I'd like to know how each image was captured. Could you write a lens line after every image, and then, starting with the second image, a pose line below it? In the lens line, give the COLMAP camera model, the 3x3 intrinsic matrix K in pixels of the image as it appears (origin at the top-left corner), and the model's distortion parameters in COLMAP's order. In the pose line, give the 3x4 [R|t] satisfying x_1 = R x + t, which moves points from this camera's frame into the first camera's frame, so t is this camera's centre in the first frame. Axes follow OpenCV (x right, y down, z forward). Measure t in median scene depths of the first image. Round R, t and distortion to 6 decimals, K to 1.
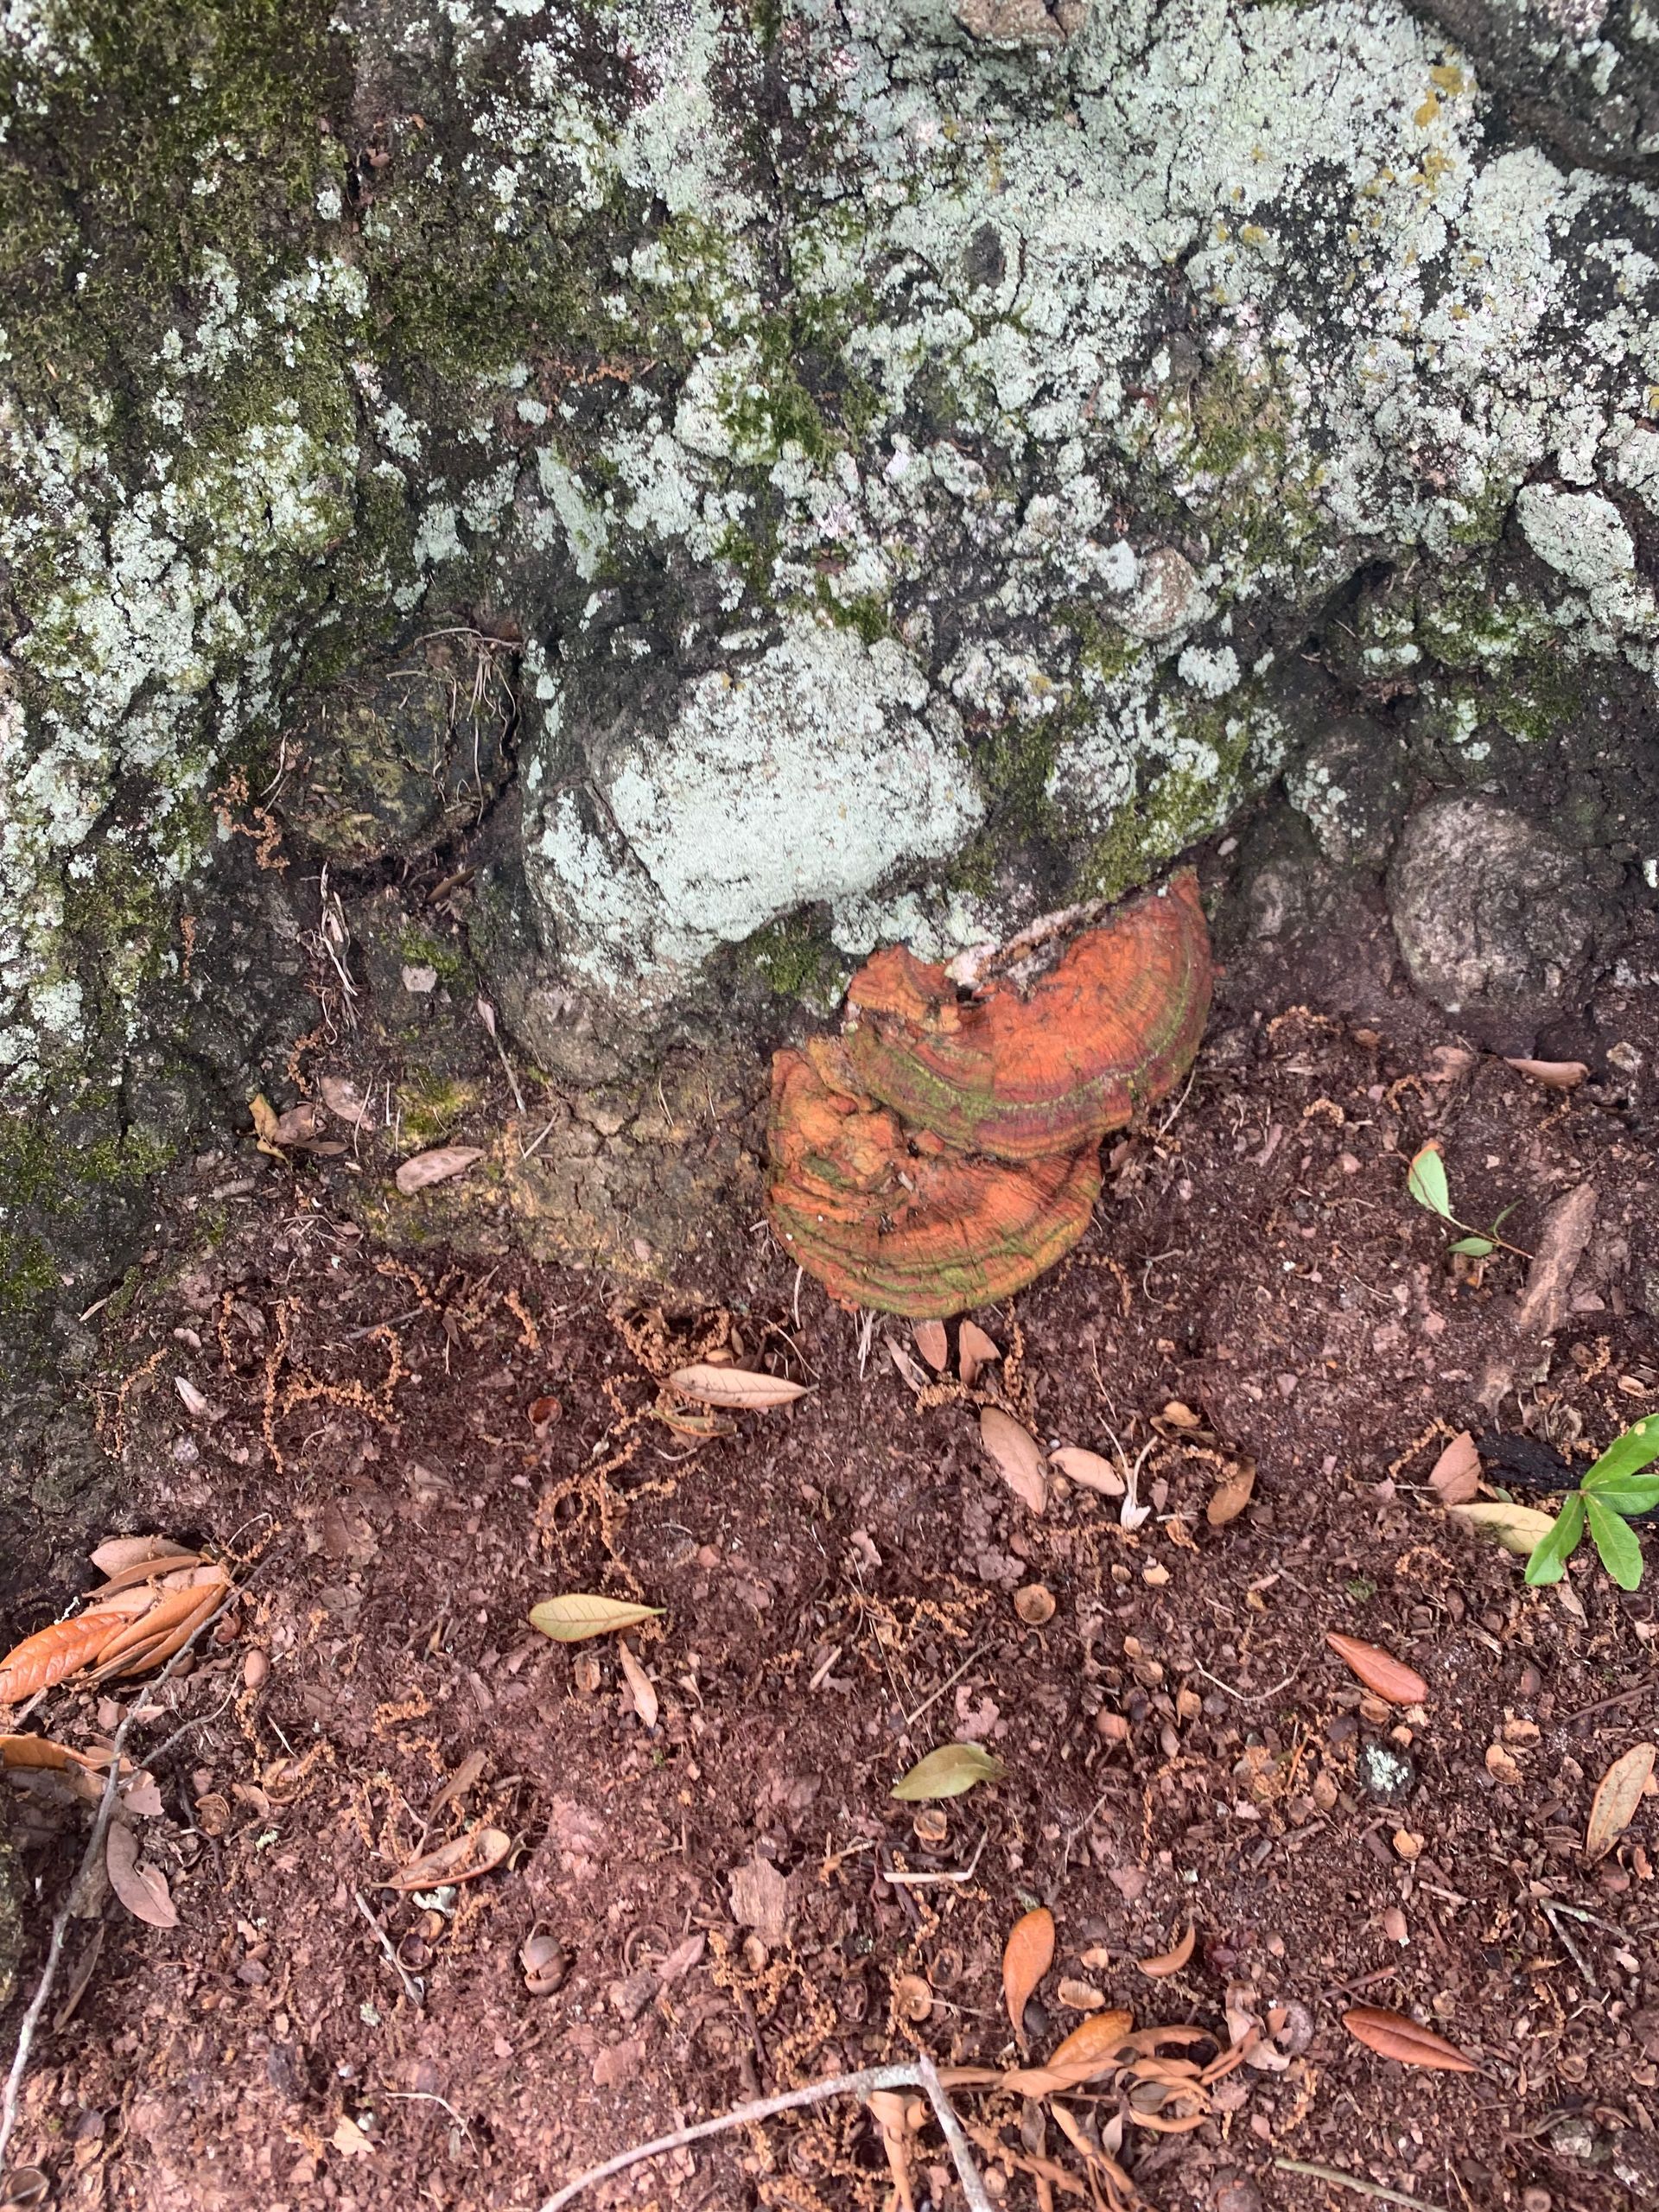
lens RADIAL K [[1612.6, 0, 843.0], [0, 1612.6, 1108.3], [0, 0, 1]] dist [0.005569, 0.008570]
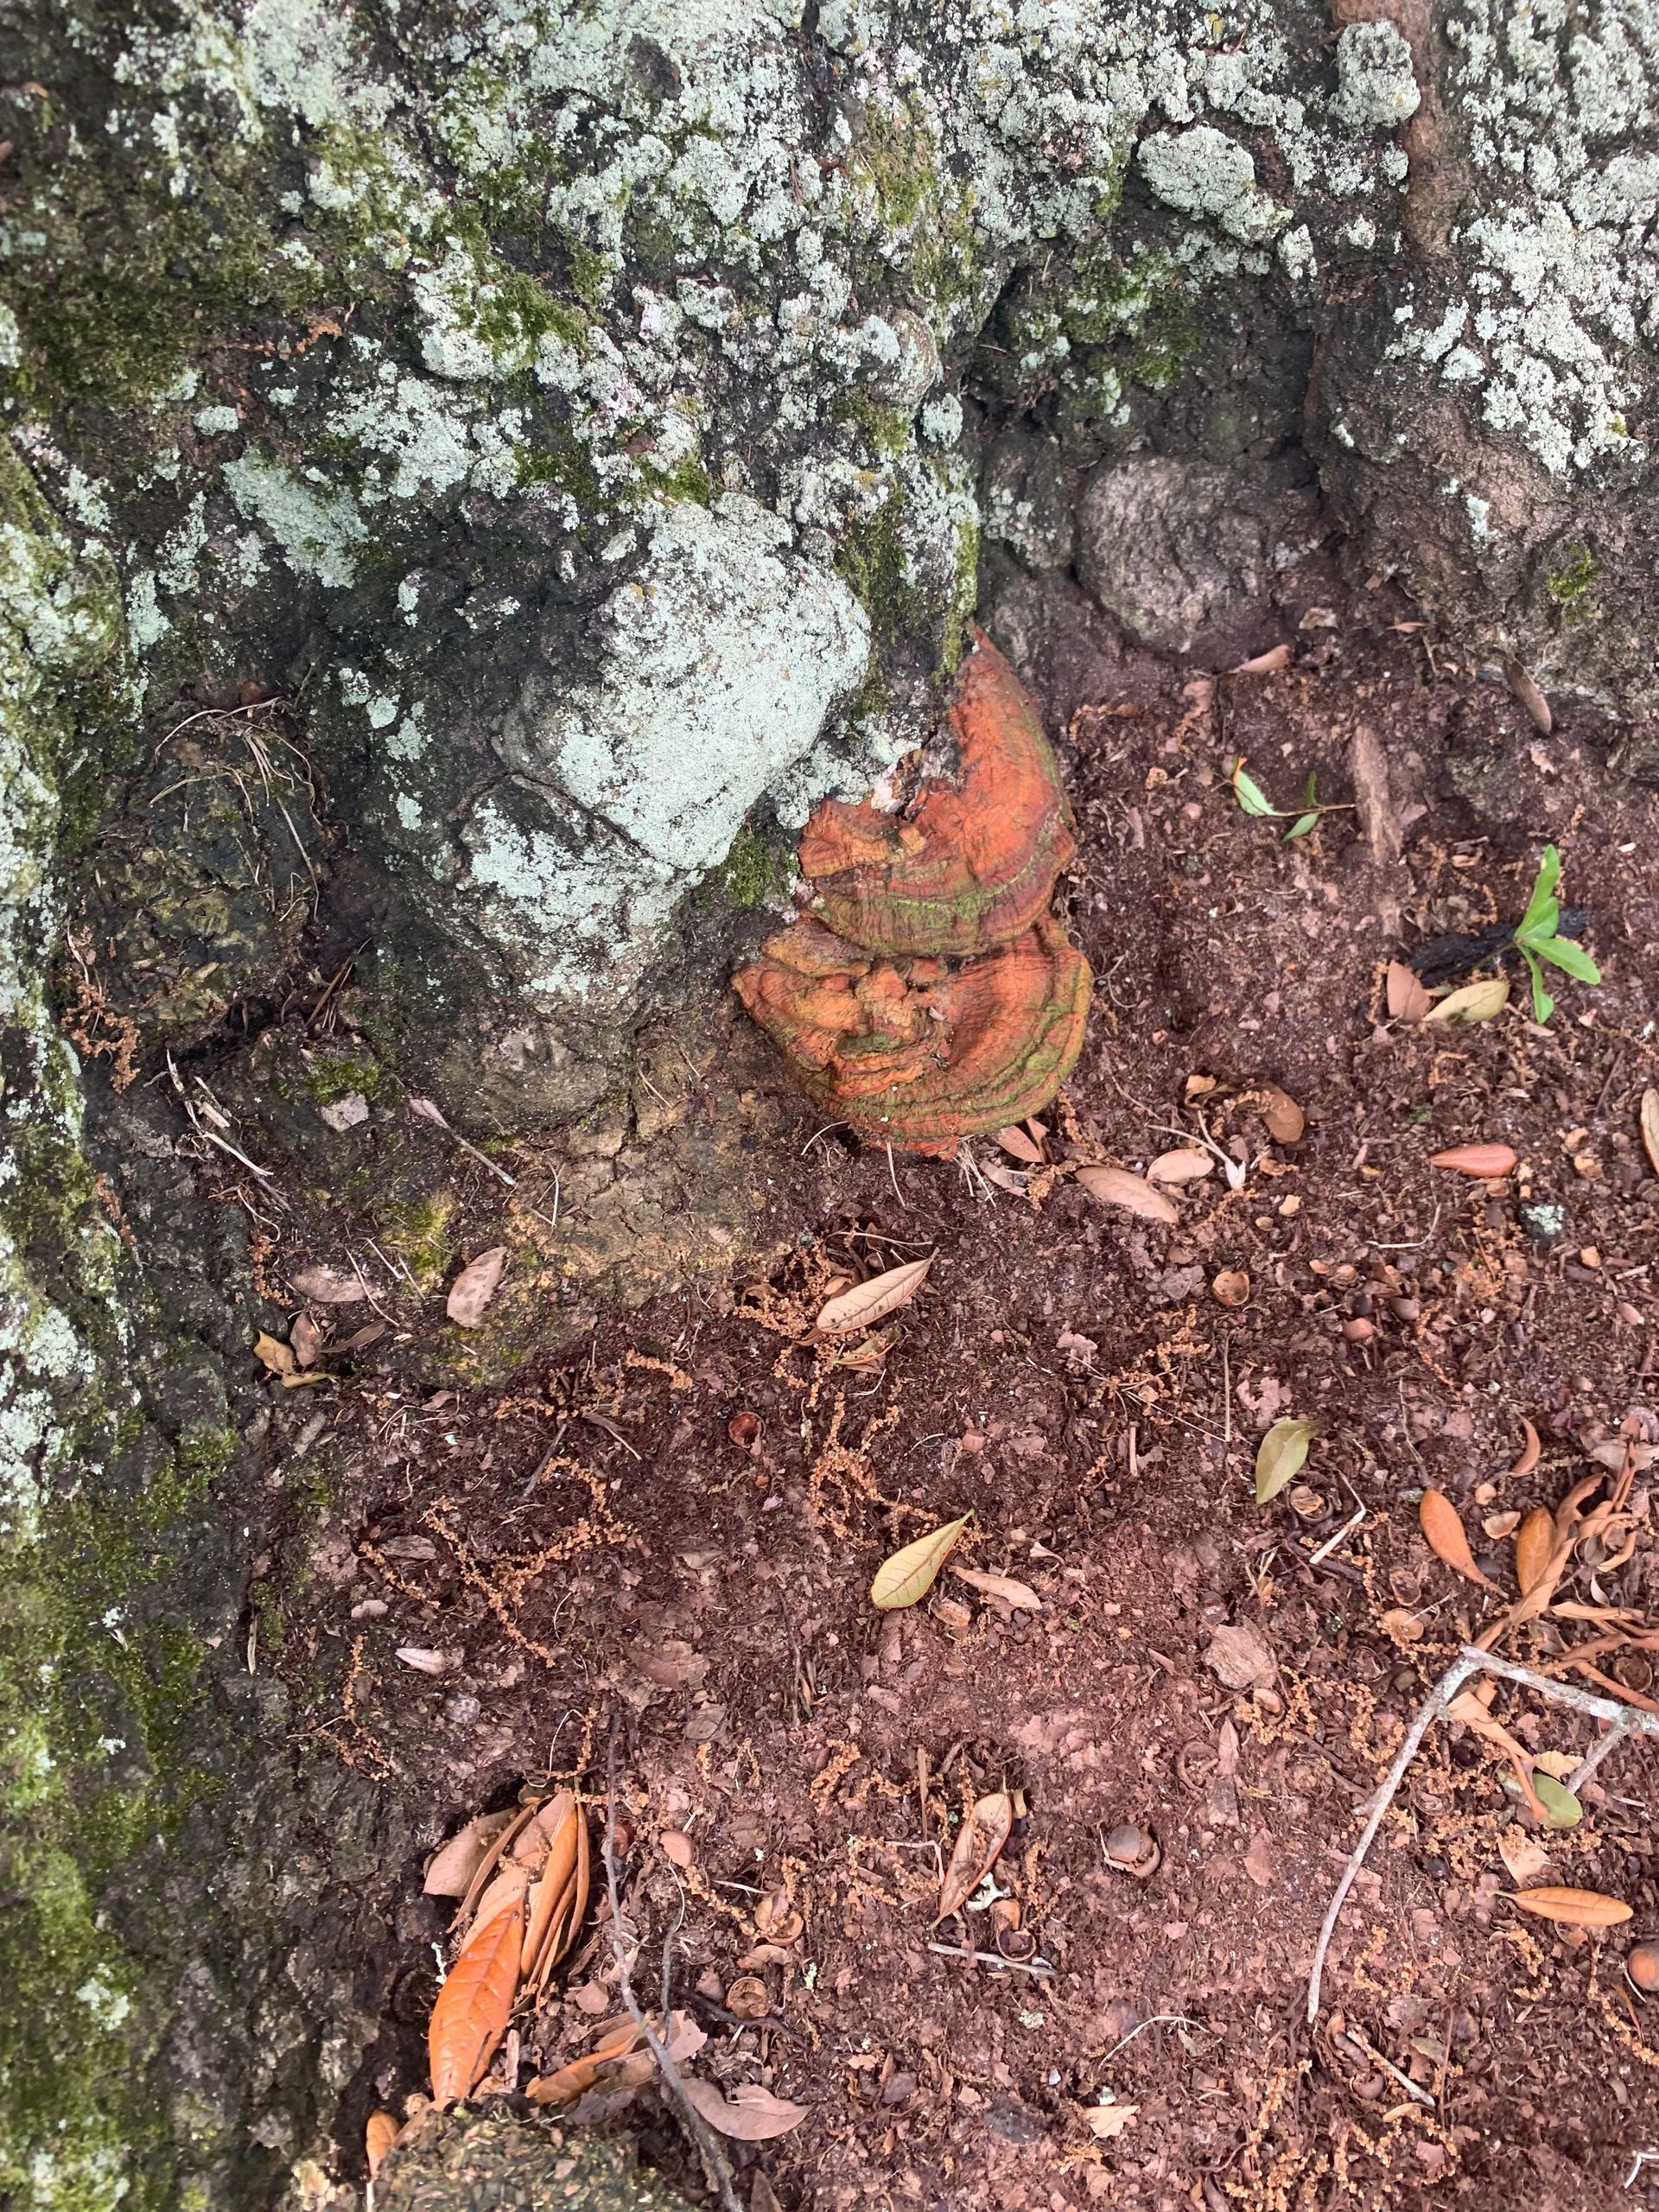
lens RADIAL K [[1612.6, 0, 843.0], [0, 1612.6, 1108.3], [0, 0, 1]] dist [0.005569, 0.008570]
pose [[0.760839, -0.519623, 0.388736, -0.471224], [0.507879, 0.849686, 0.141748, -0.082852], [-0.403959, 0.089584, 0.910380, 0.137940]]
